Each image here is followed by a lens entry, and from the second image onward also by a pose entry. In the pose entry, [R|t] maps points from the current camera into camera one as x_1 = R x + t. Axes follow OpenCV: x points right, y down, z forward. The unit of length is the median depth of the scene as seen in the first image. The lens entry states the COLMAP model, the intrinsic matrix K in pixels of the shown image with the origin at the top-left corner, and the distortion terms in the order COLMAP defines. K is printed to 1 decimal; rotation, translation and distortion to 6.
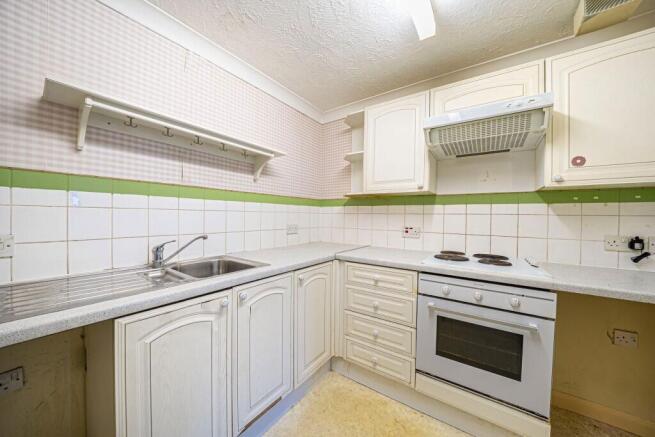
lens RADIAL K [[227.4, 0, 325.3], [0, 227.4, 217.3], [0, 0, 1]] dist [-0.020176, 0.000105]
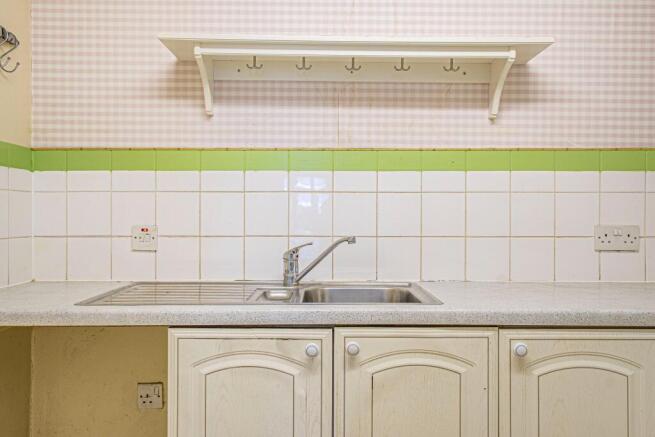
lens RADIAL K [[569.7, 0, 323.7], [0, 569.7, 219.9], [0, 0, 1]] dist [0.016405, 0.003727]
pose [[0.582188, -0.005965, -0.813032, 0.517147], [-0.000363, 0.999971, -0.007596, 0.048520], [0.813054, 0.004717, 0.582169, 0.141419]]
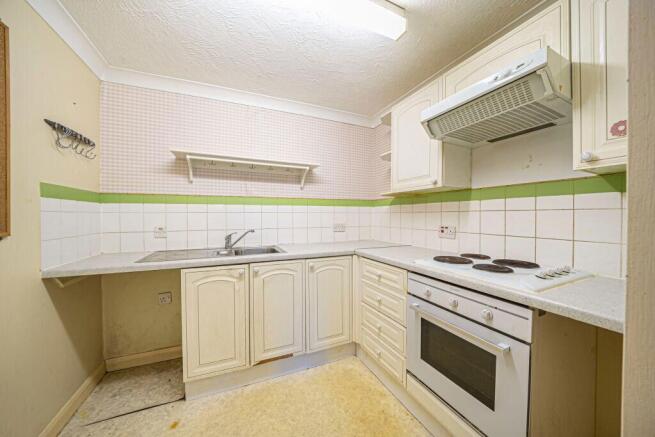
lens RADIAL K [[227.4, 0, 325.3], [0, 227.4, 217.3], [0, 0, 1]] dist [-0.020176, 0.000105]
pose [[0.856325, -0.011247, -0.516314, 0.615866], [0.009497, 0.999937, -0.006031, 0.011434], [0.516349, 0.000261, 0.856378, -0.028818]]
